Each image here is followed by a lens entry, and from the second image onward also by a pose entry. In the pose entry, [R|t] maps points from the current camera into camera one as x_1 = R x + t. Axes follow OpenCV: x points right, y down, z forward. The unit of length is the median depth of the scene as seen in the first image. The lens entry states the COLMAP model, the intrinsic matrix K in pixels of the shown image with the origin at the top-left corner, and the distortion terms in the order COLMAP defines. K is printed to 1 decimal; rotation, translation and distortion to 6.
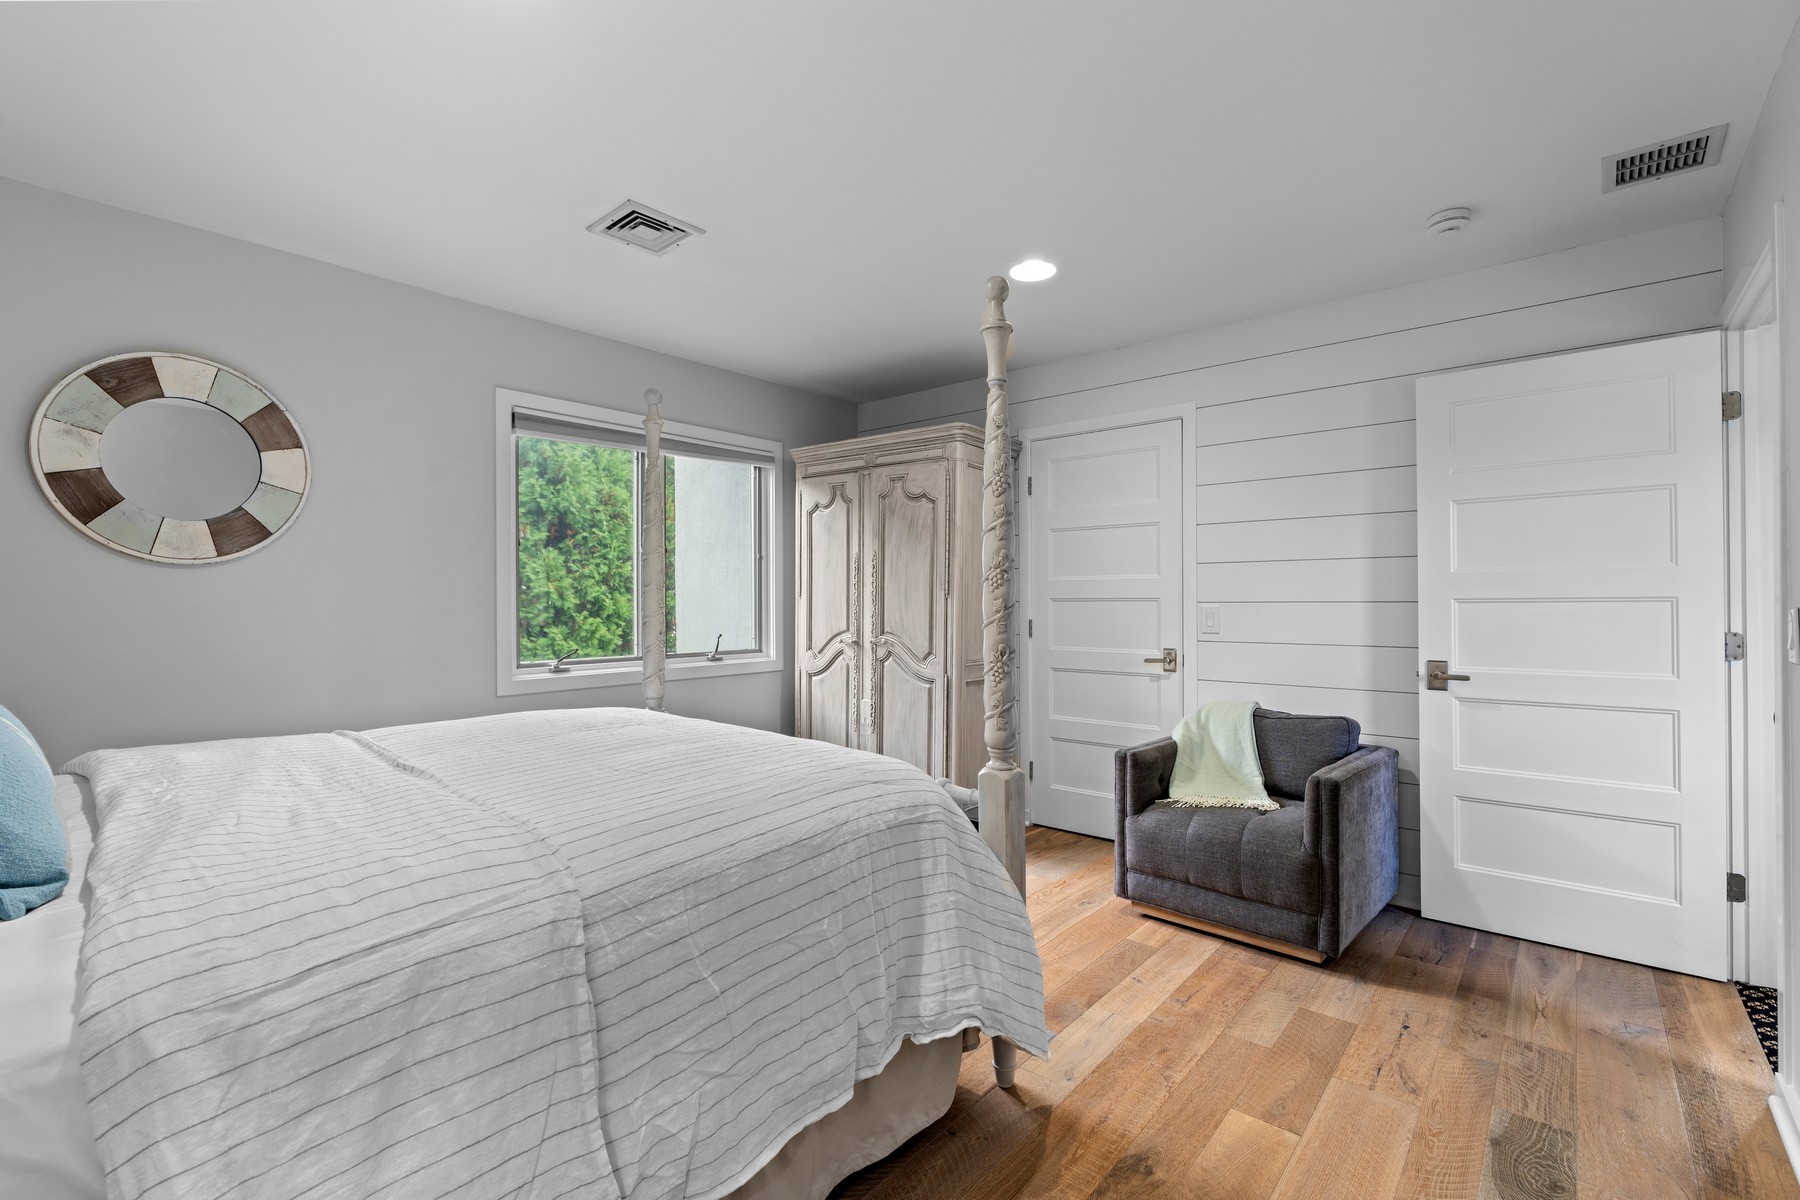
lens RADIAL K [[804.1, 0, 890.2], [0, 804.1, 602.5], [0, 0, 1]] dist [-0.001357, -0.000123]
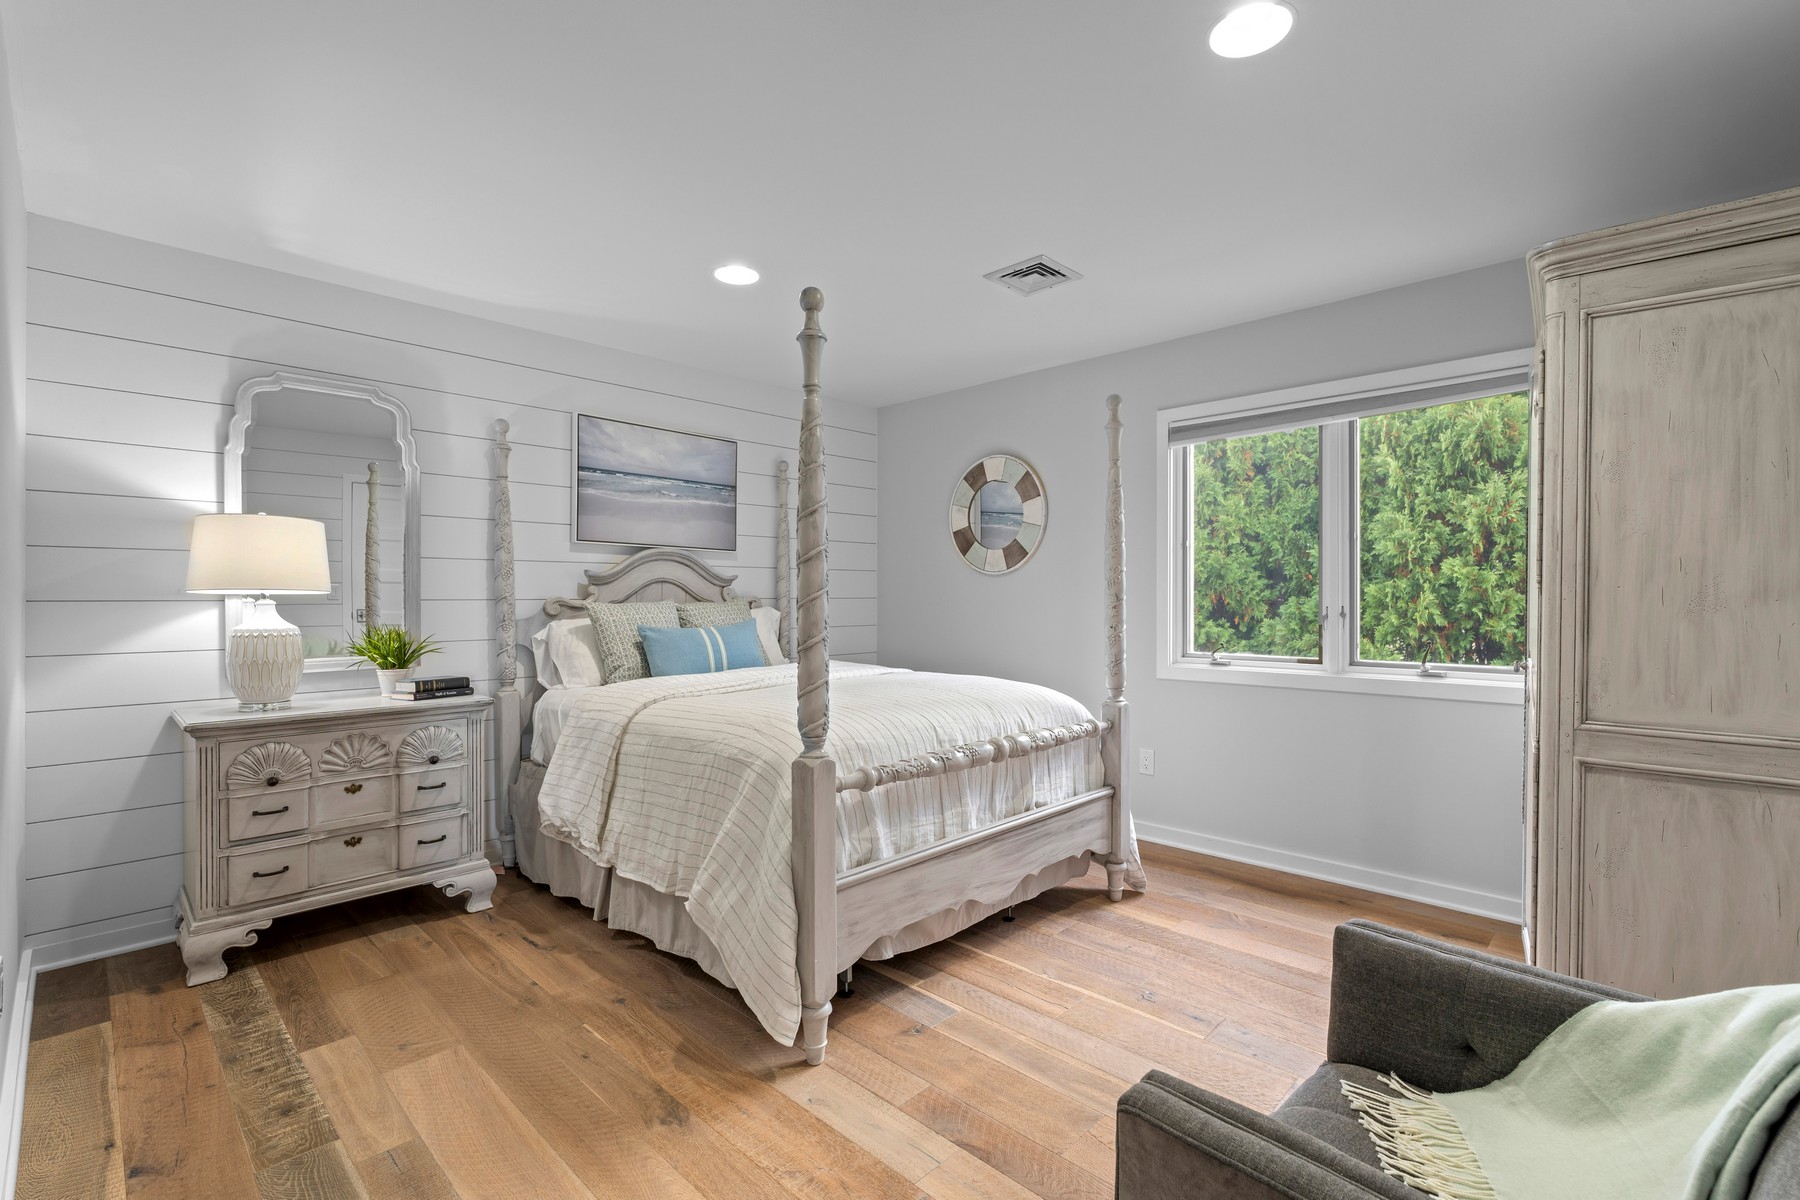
lens RADIAL K [[804.1, 0, 890.7], [0, 804.1, 596.9], [0, 0, 1]] dist [-0.001357, -0.000123]
pose [[-0.071676, 0.003816, -0.997421, 0.900372], [0.000407, 0.999993, 0.003797, -0.005166], [0.997428, -0.000133, -0.071677, 0.900521]]
